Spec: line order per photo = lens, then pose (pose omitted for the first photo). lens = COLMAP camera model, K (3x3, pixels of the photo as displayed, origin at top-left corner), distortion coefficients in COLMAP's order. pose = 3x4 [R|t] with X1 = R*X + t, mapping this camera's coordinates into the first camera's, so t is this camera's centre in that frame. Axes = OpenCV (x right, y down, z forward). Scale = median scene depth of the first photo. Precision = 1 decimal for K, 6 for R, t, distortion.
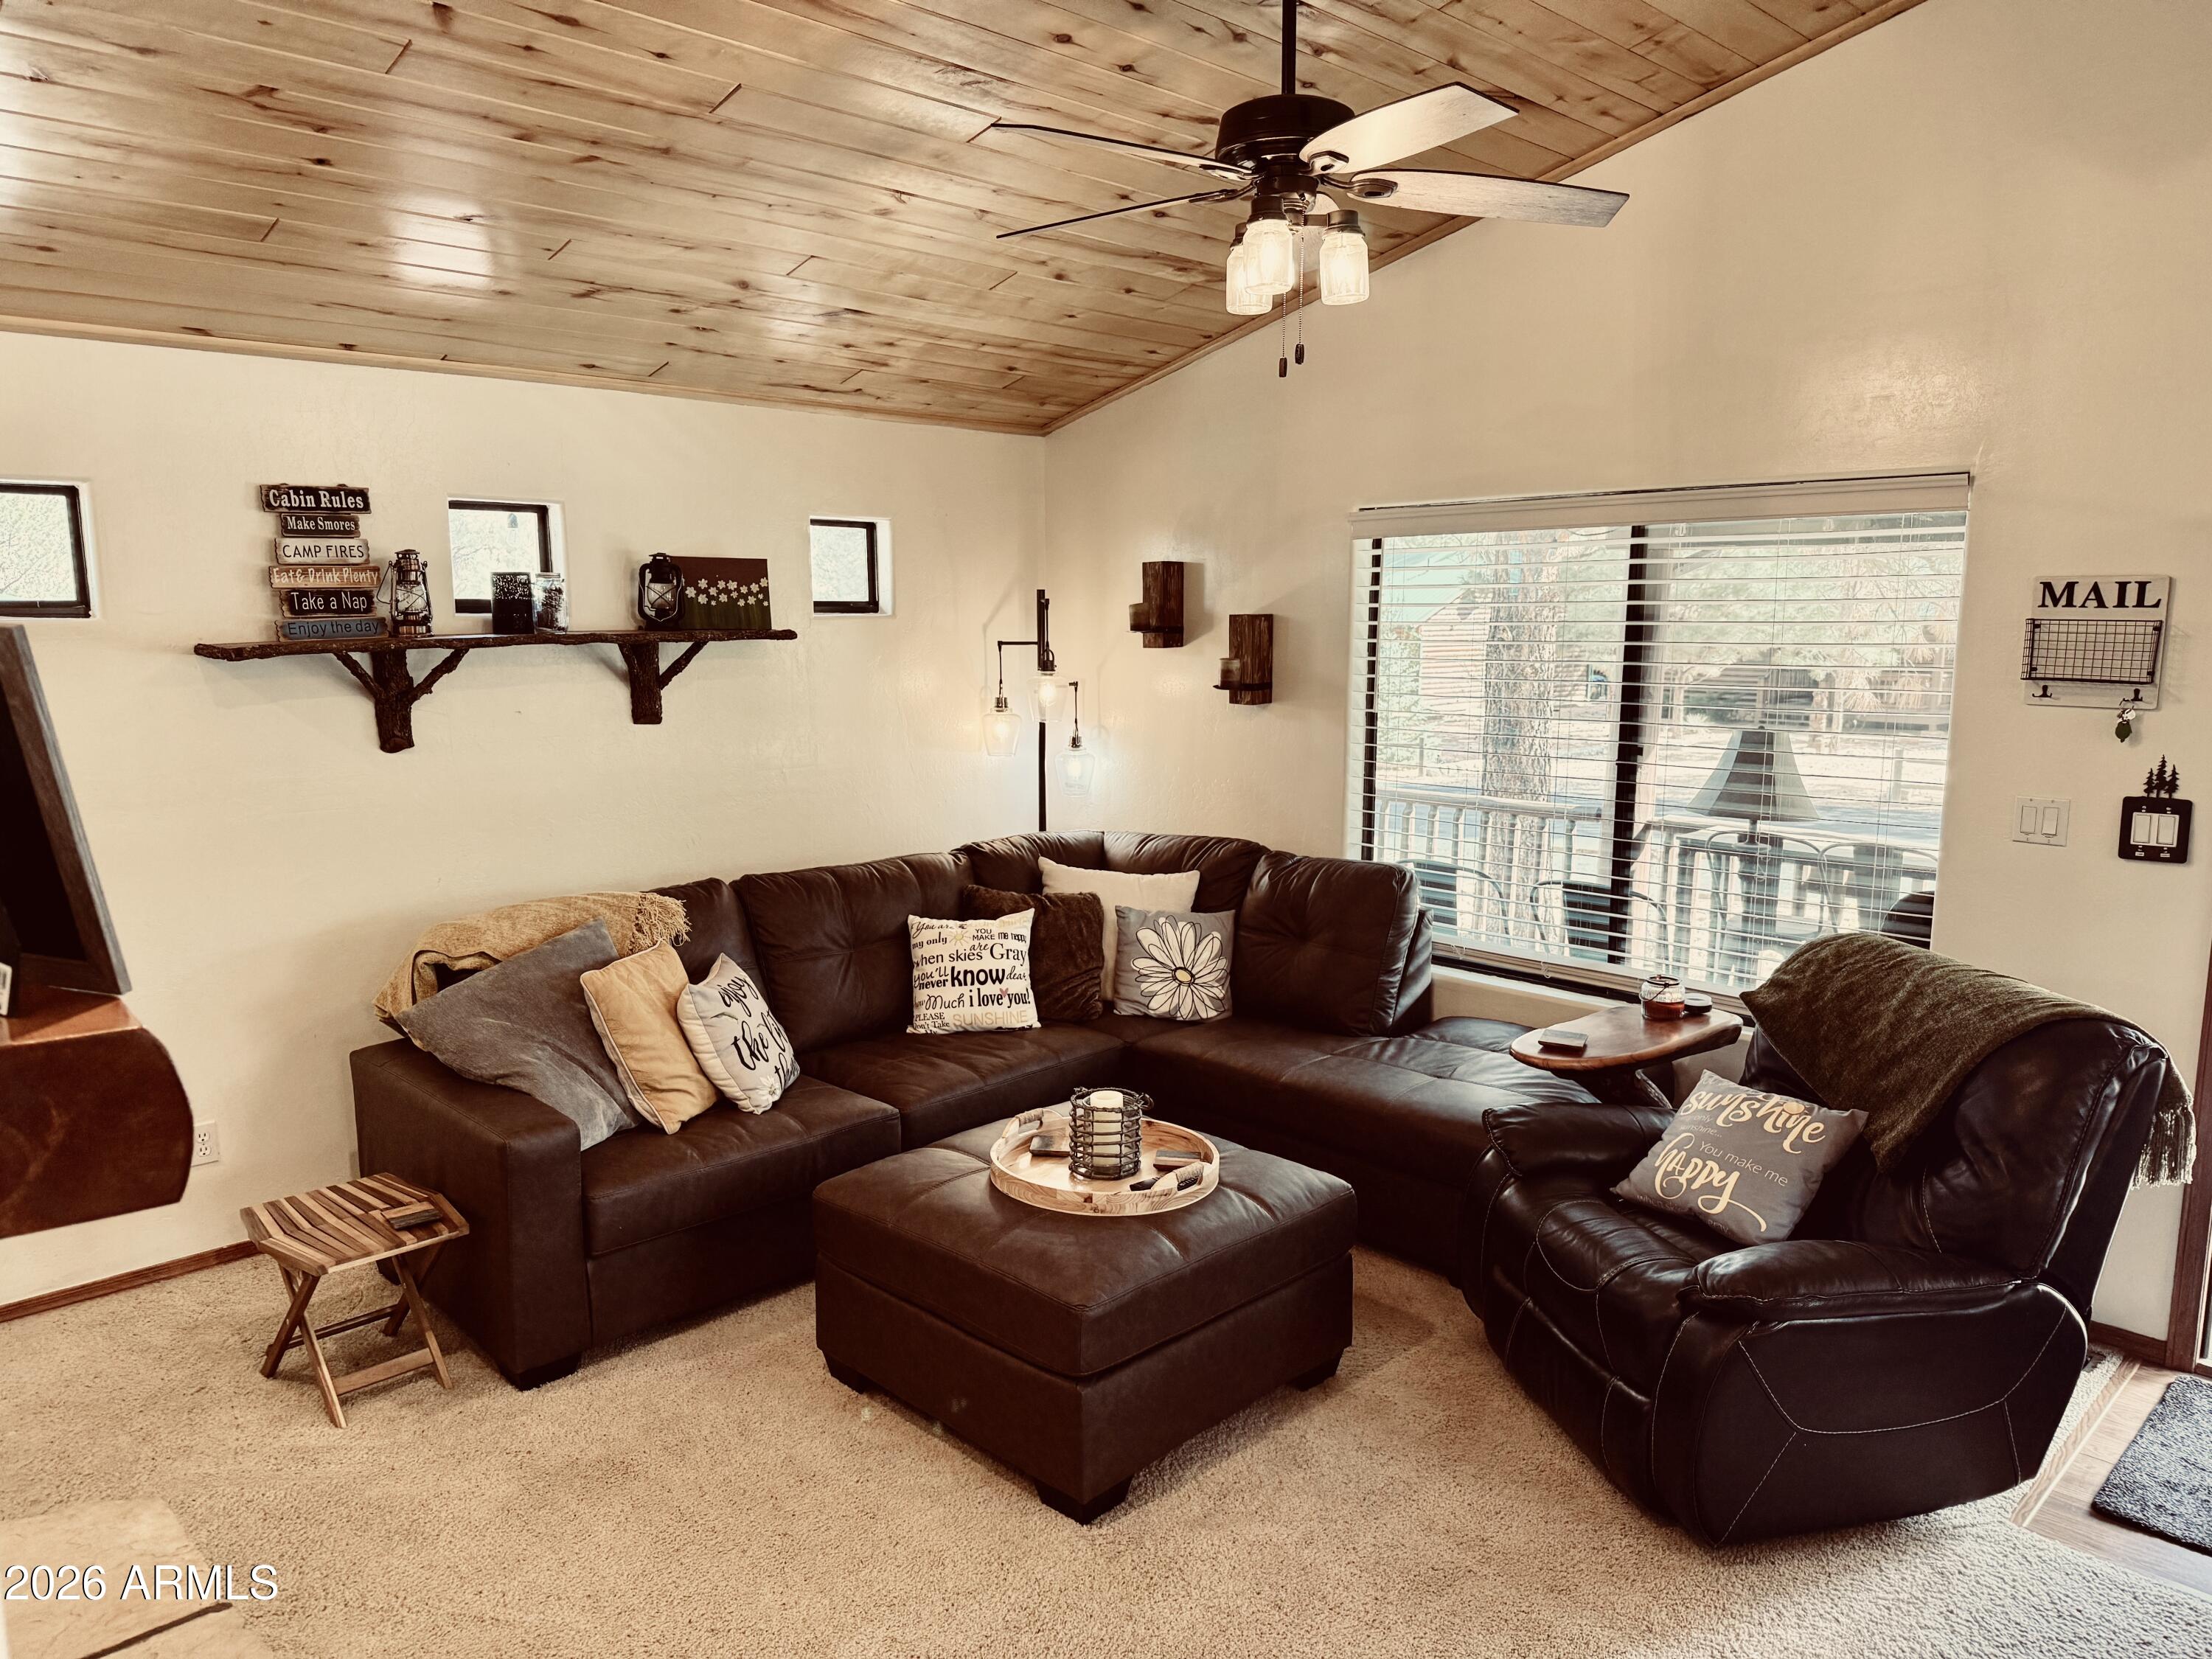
lens RADIAL K [[1546.9, 0, 1153.9], [0, 1546.9, 825.3], [0, 0, 1]] dist [0.165378, -0.282379]
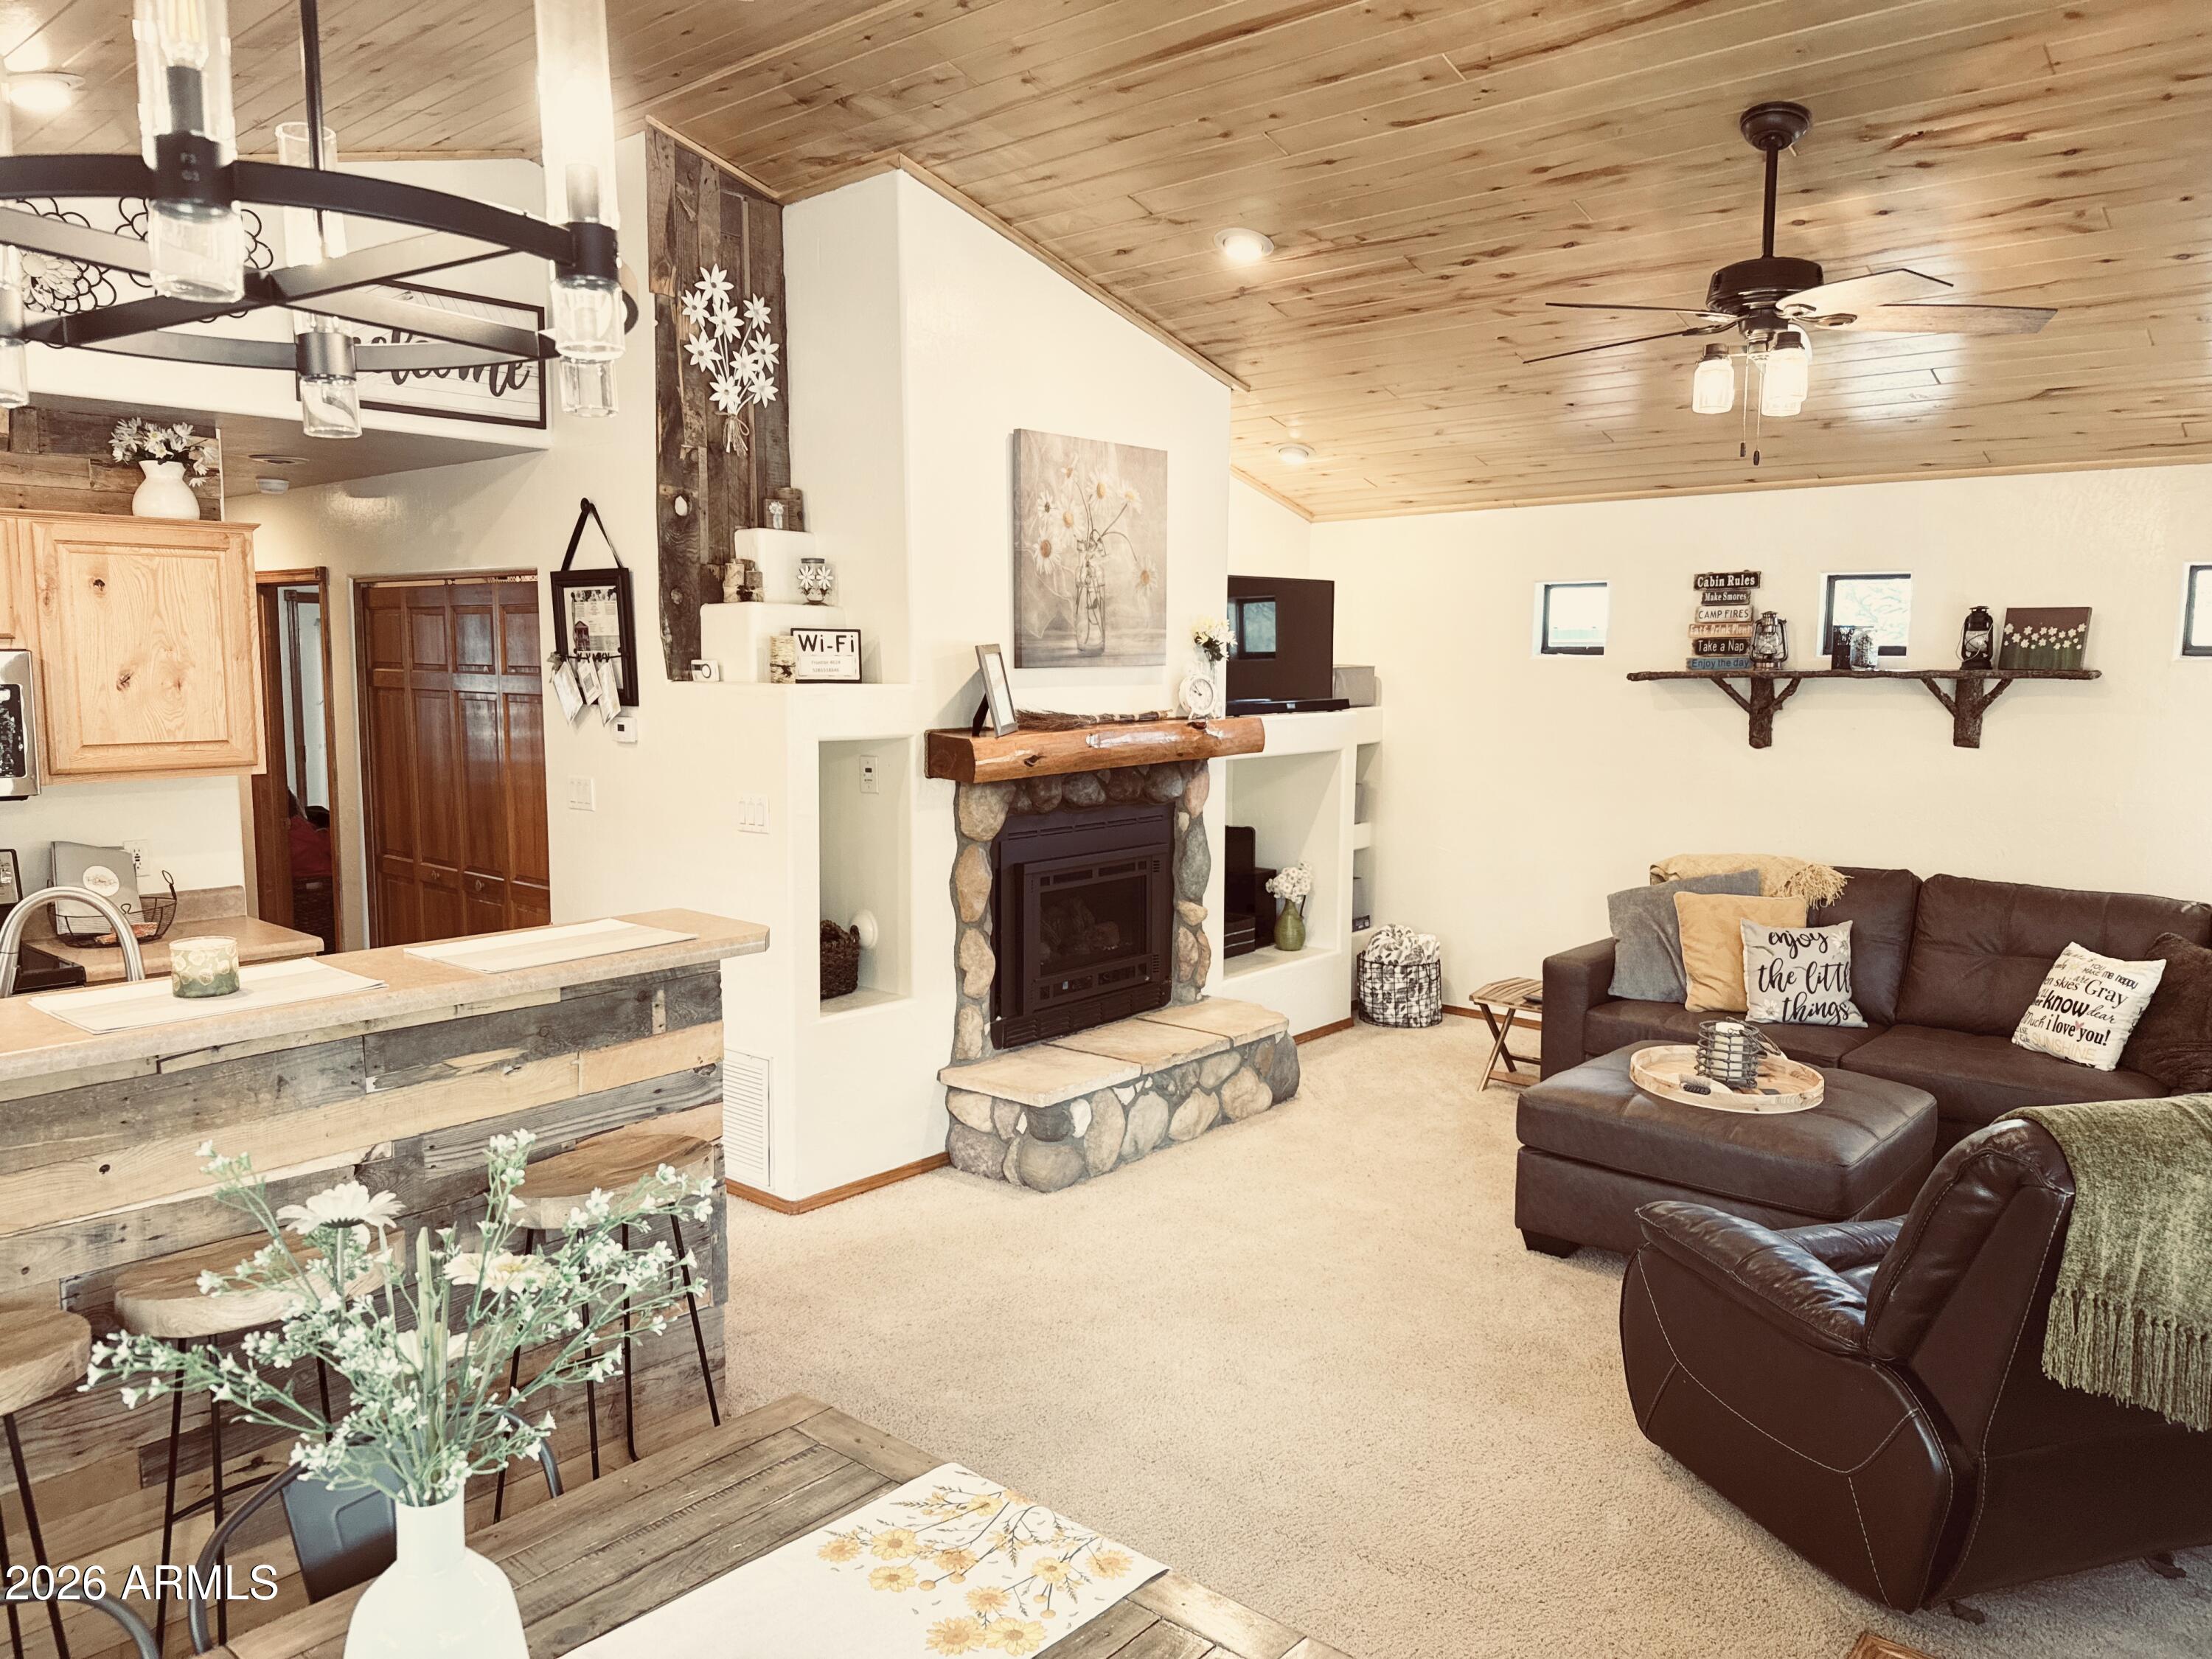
lens RADIAL K [[1571.7, 0, 1105.2], [0, 1571.7, 813.2], [0, 0, 1]] dist [0.134354, -0.201190]
pose [[0.048315, 0.102493, -0.993560, 0.915274], [-0.150067, 0.984175, 0.094228, -0.032890], [0.987495, 0.144548, 0.062931, 0.291737]]
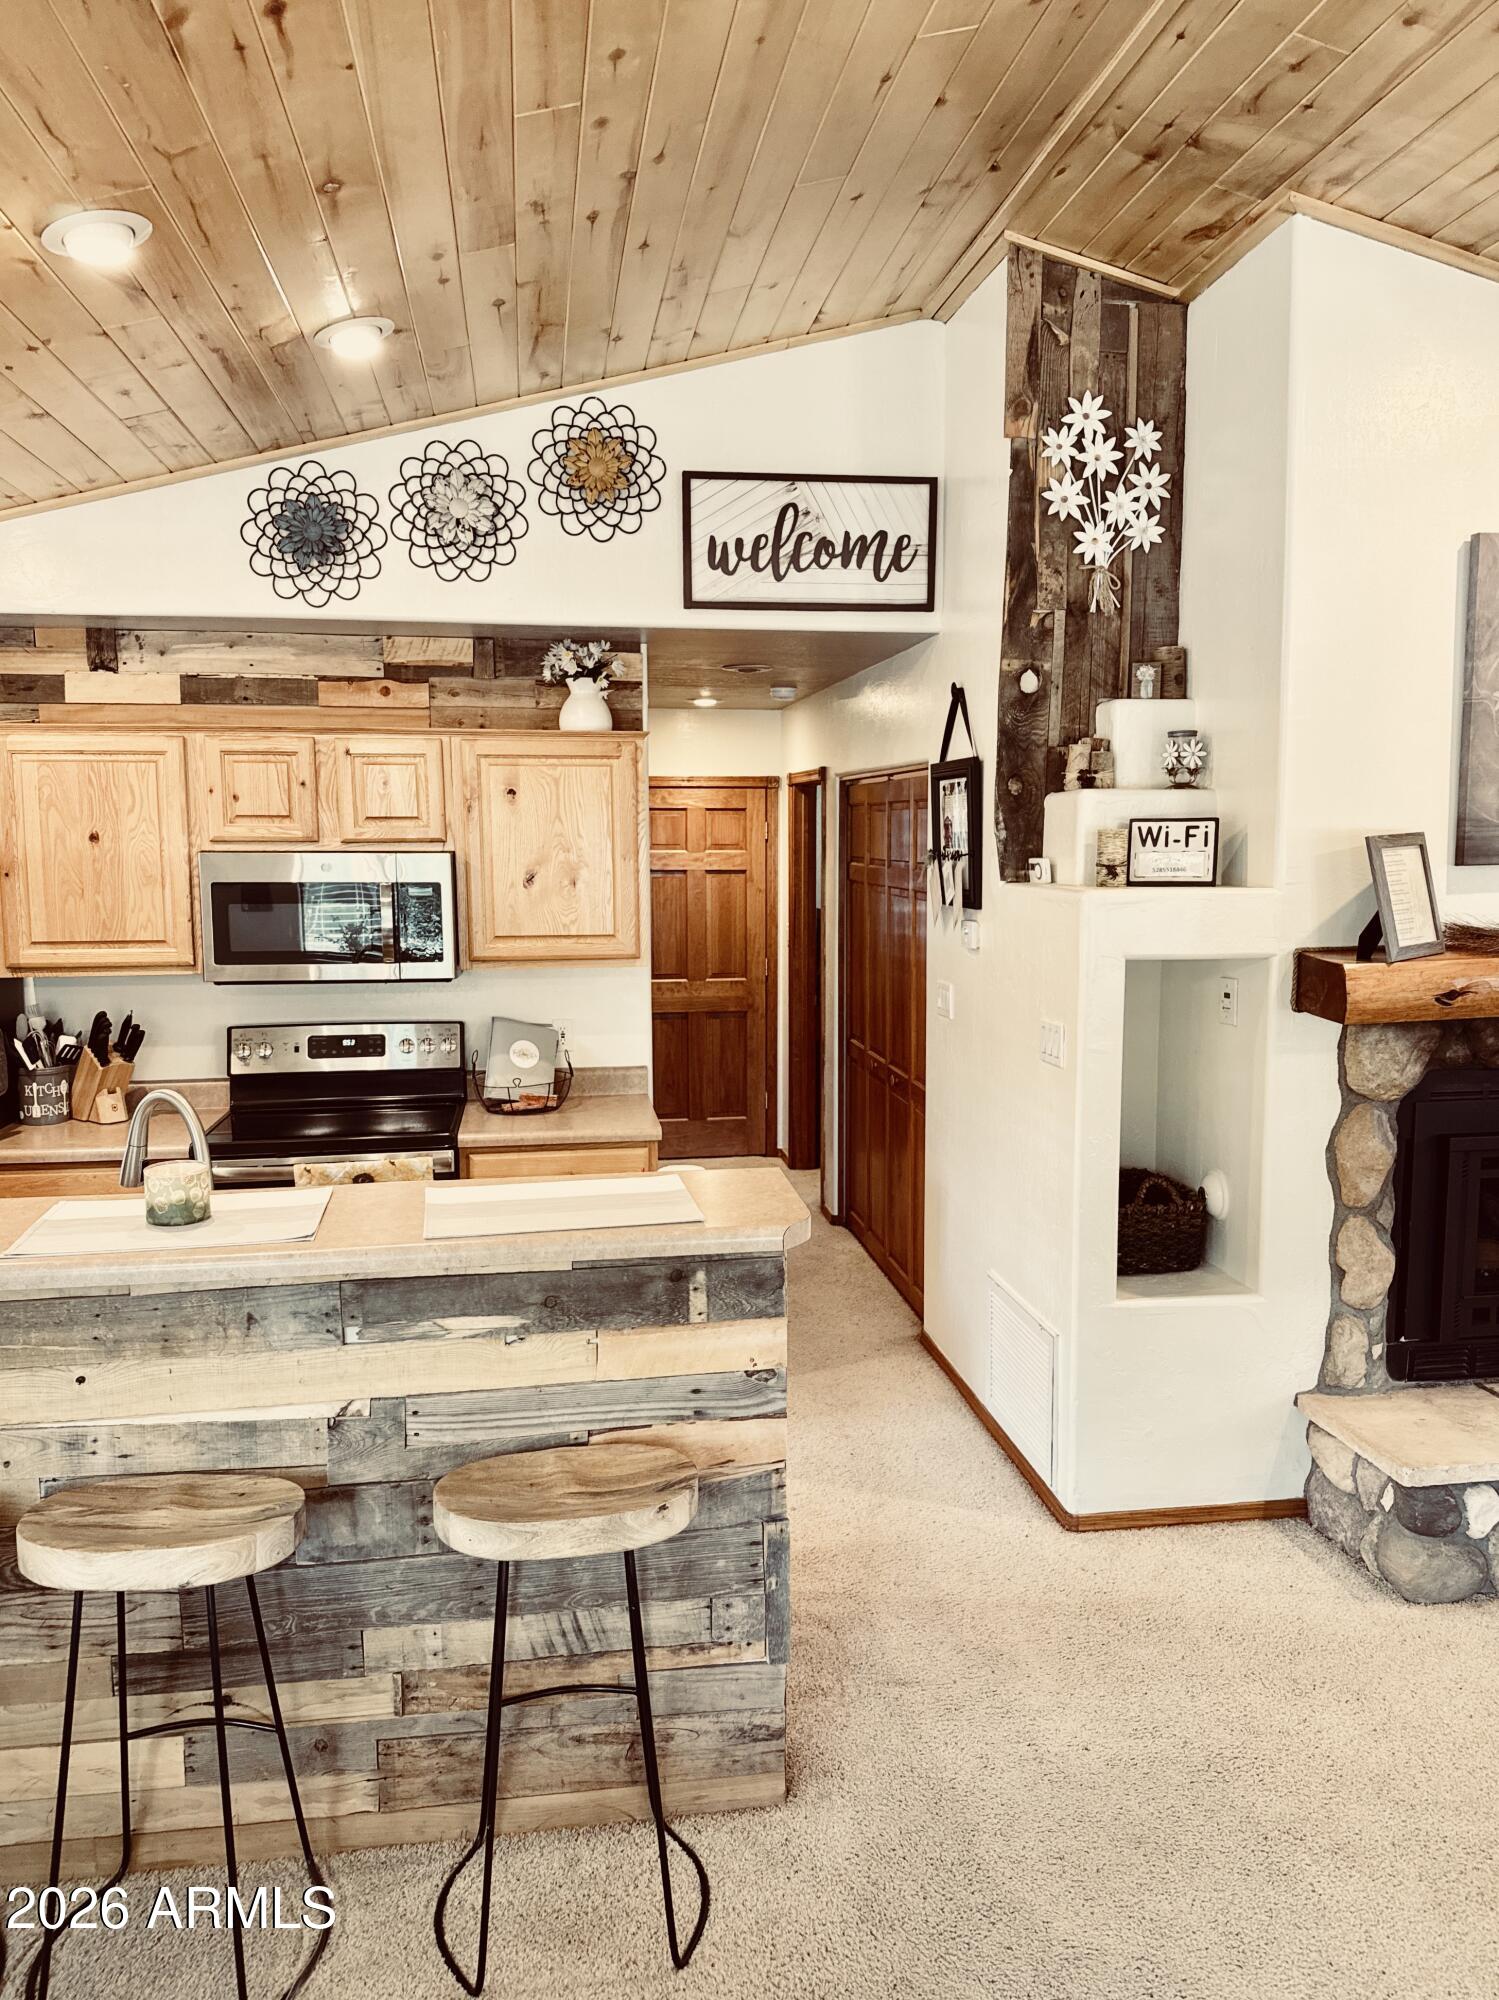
lens RADIAL K [[1452.2, 0, 749.5], [0, 1452.2, 1000.0], [0, 0, 1]] dist [0.078392, -0.122552]
pose [[-0.617221, 0.097512, -0.780724, 0.595589], [-0.107209, 0.972612, 0.206235, -0.070586], [0.779451, 0.210993, -0.589862, 0.468001]]
